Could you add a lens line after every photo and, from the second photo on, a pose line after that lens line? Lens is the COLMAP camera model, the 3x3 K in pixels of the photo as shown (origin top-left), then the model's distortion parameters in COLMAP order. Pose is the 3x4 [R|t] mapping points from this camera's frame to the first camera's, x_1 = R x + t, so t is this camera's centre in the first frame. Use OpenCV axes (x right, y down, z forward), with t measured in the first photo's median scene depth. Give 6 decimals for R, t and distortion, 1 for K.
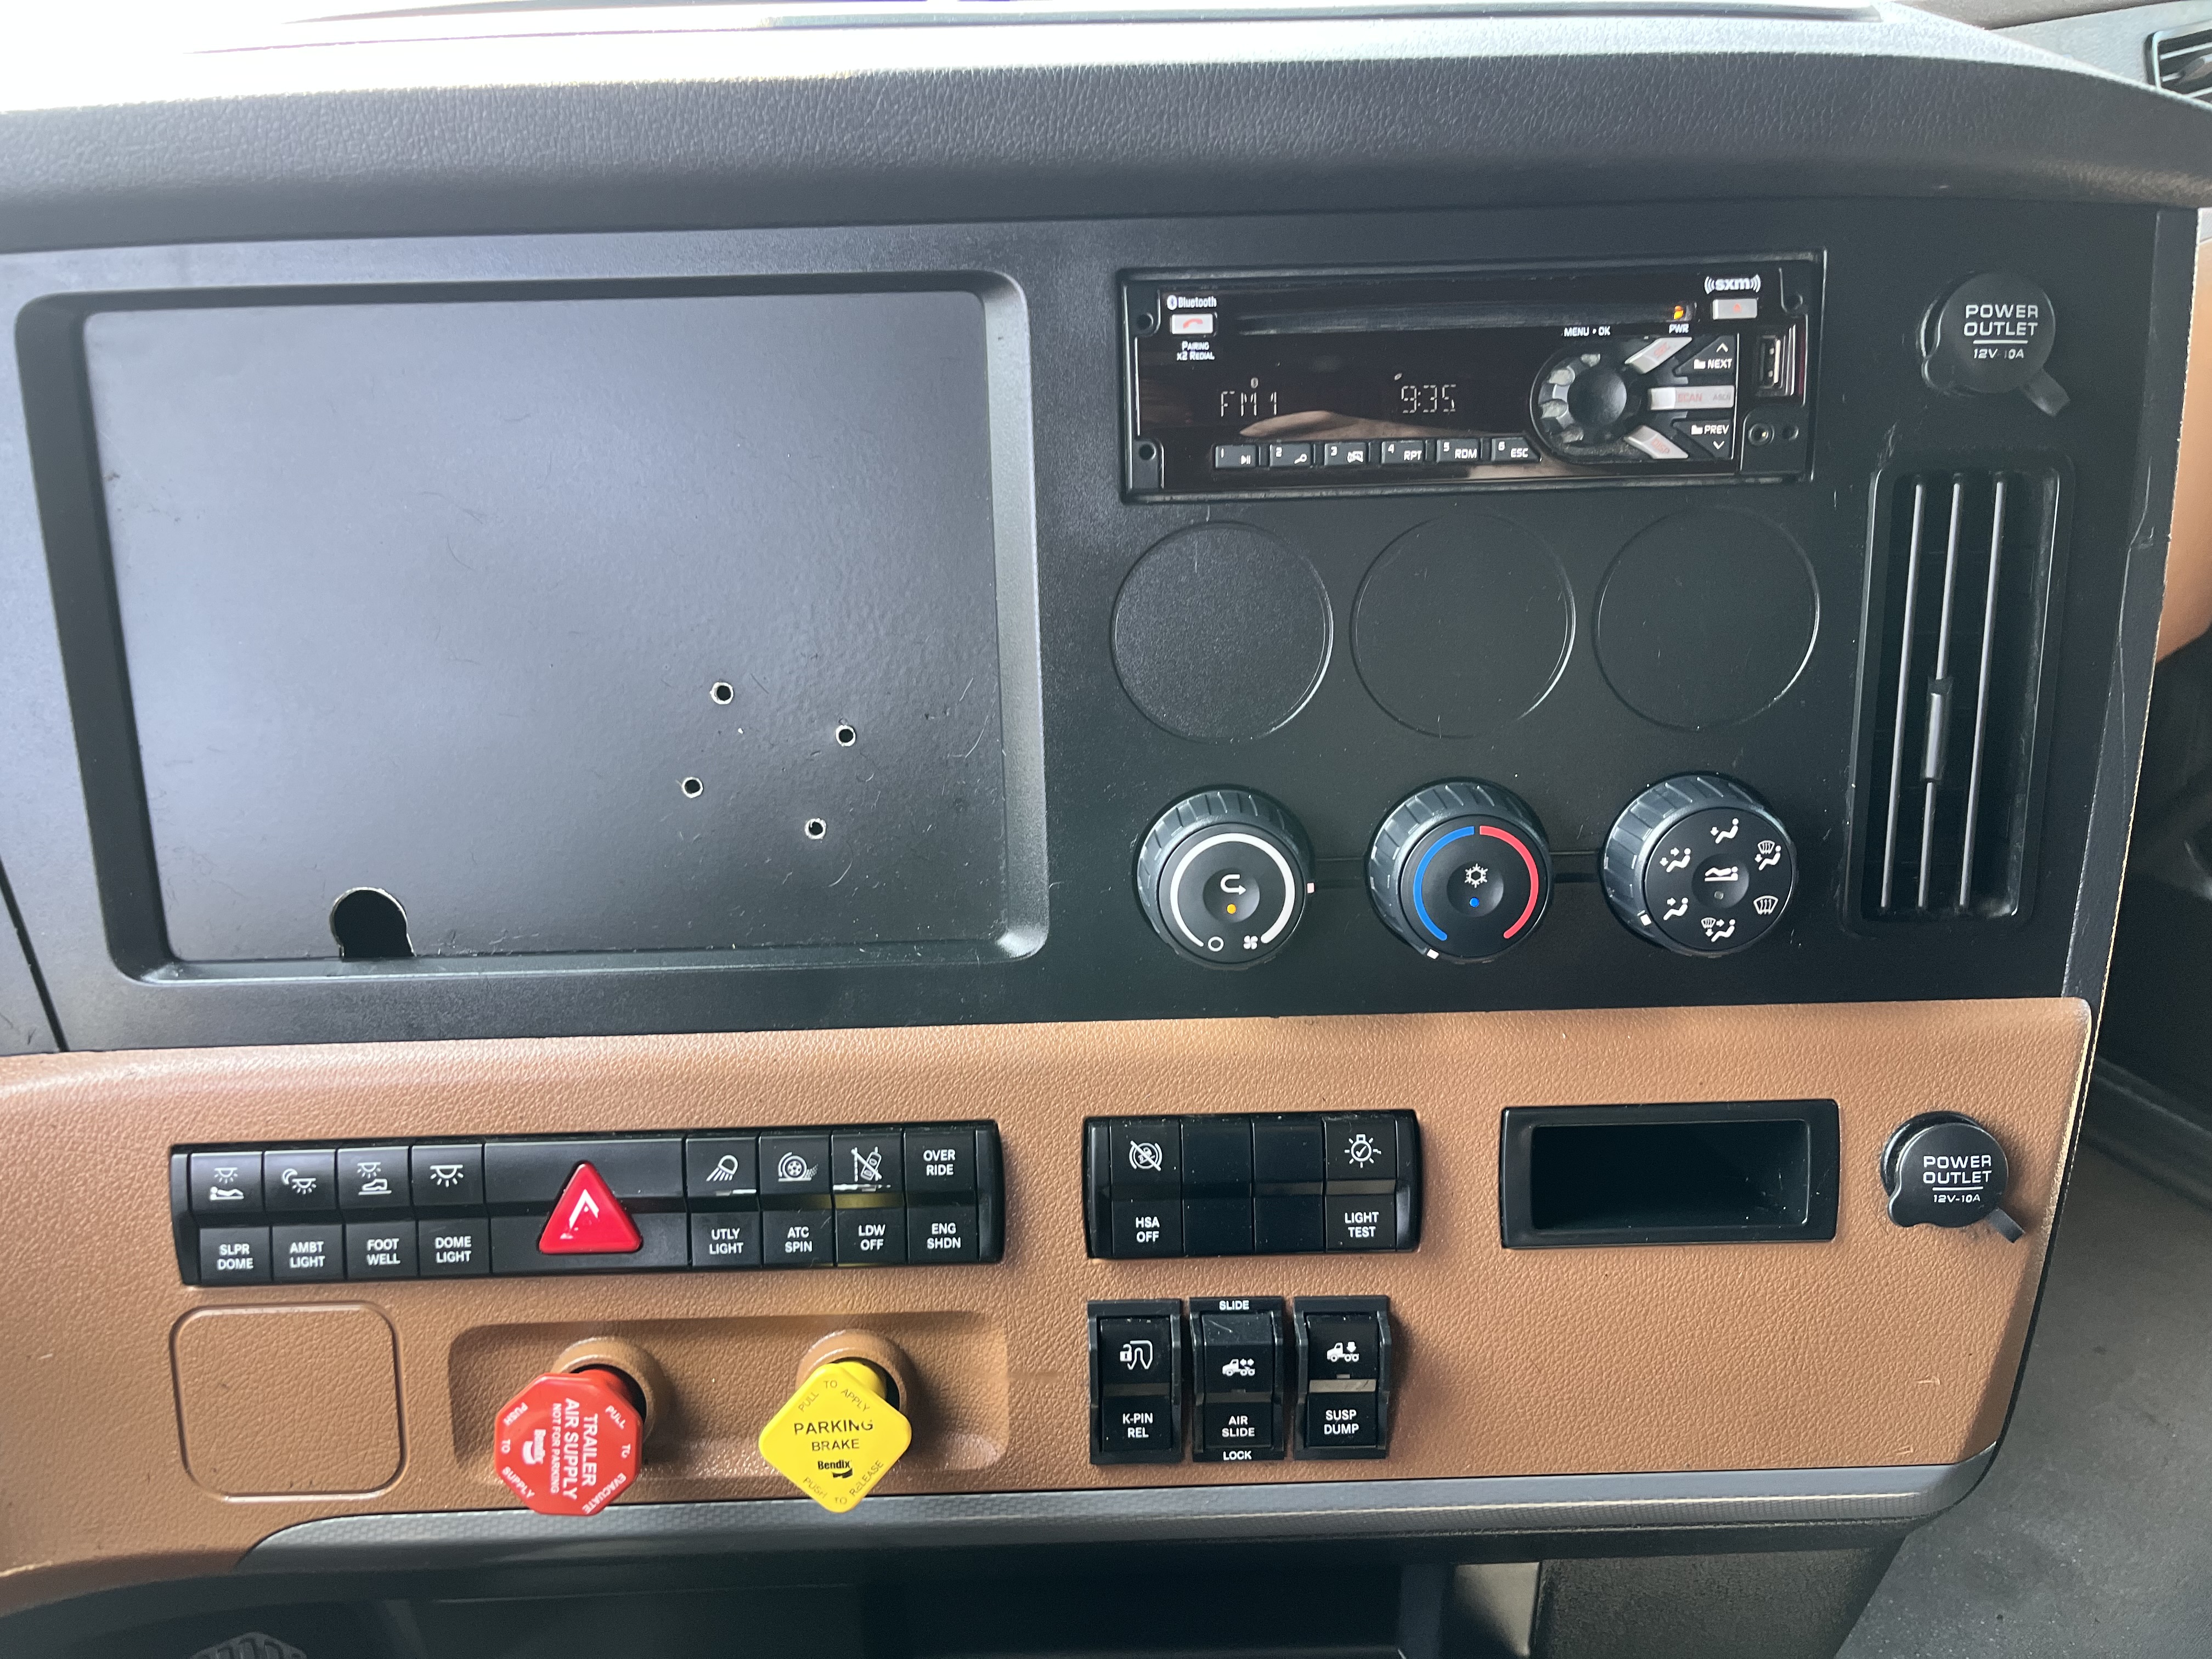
lens RADIAL K [[1721.7, 0, 1106.0], [0, 1721.7, 829.5], [0, 0, 1]] dist [0.067574, -0.099416]
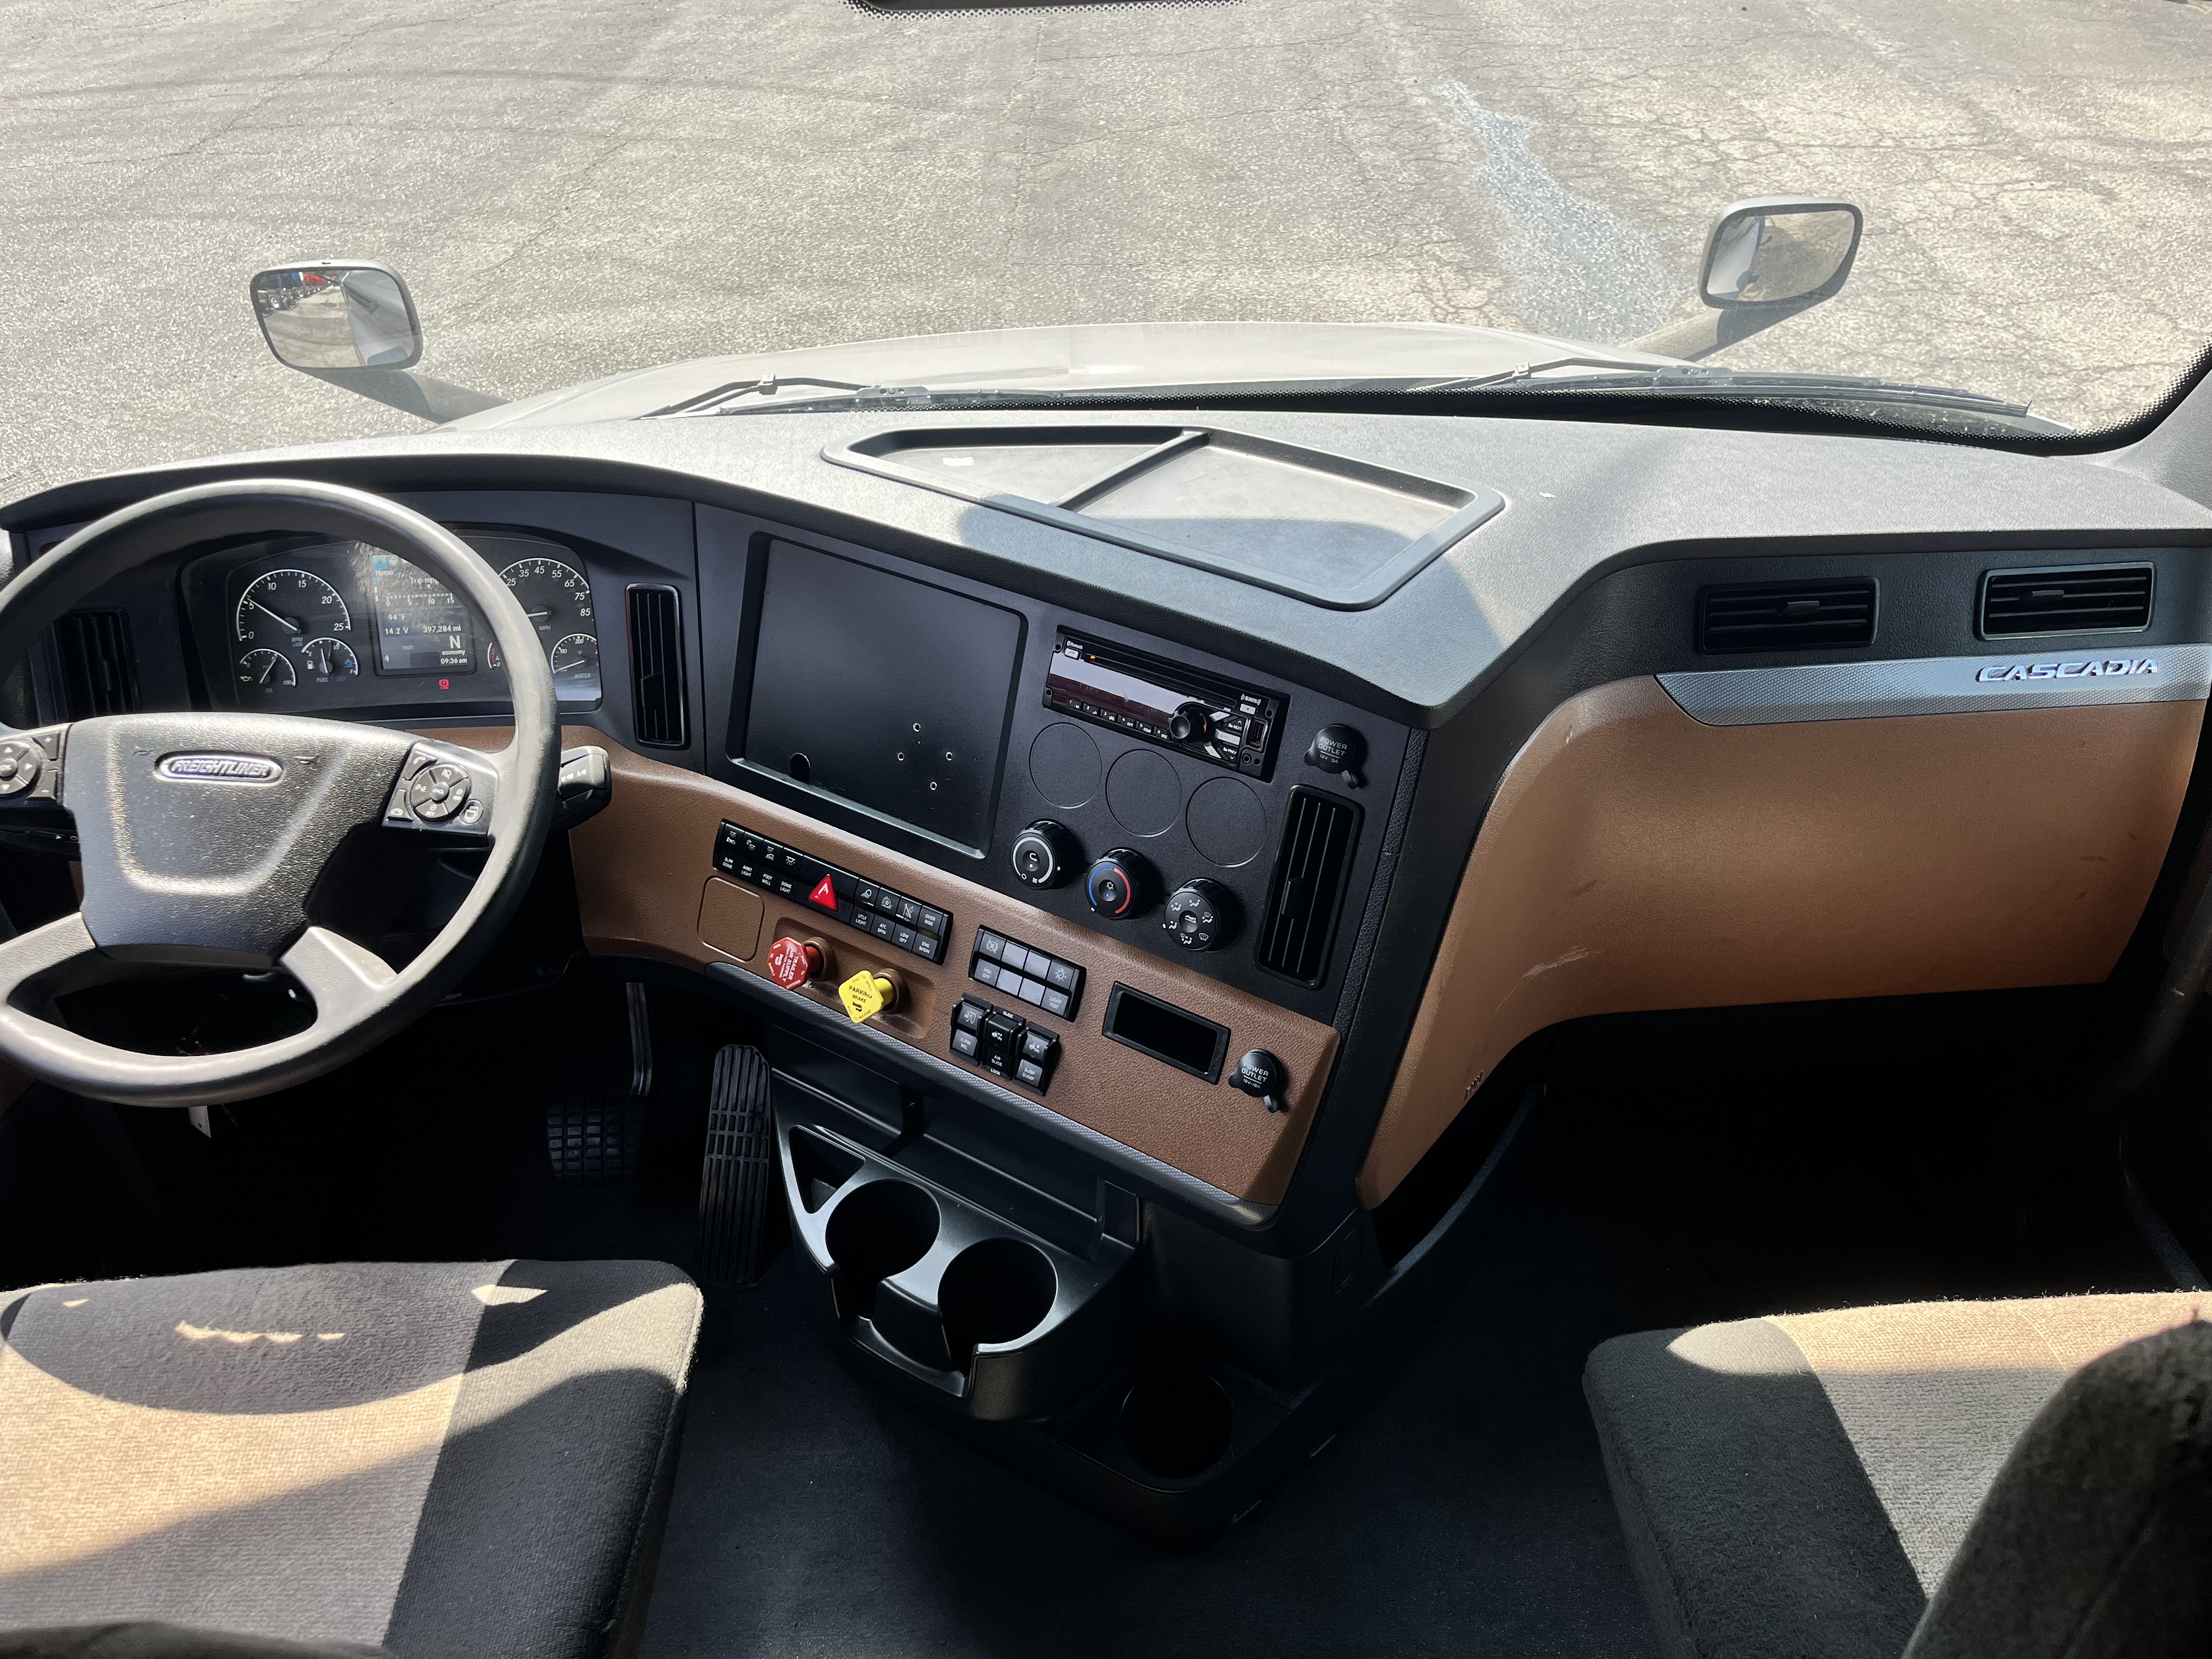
lens RADIAL K [[1721.7, 0, 1106.0], [0, 1721.7, 829.5], [0, 0, 1]] dist [0.067574, -0.099416]
pose [[0.828197, 0.332761, -0.450953, 1.261813], [-0.307000, 0.942554, 0.131697, -0.366221], [0.468871, 0.029372, 0.882778, -1.197734]]
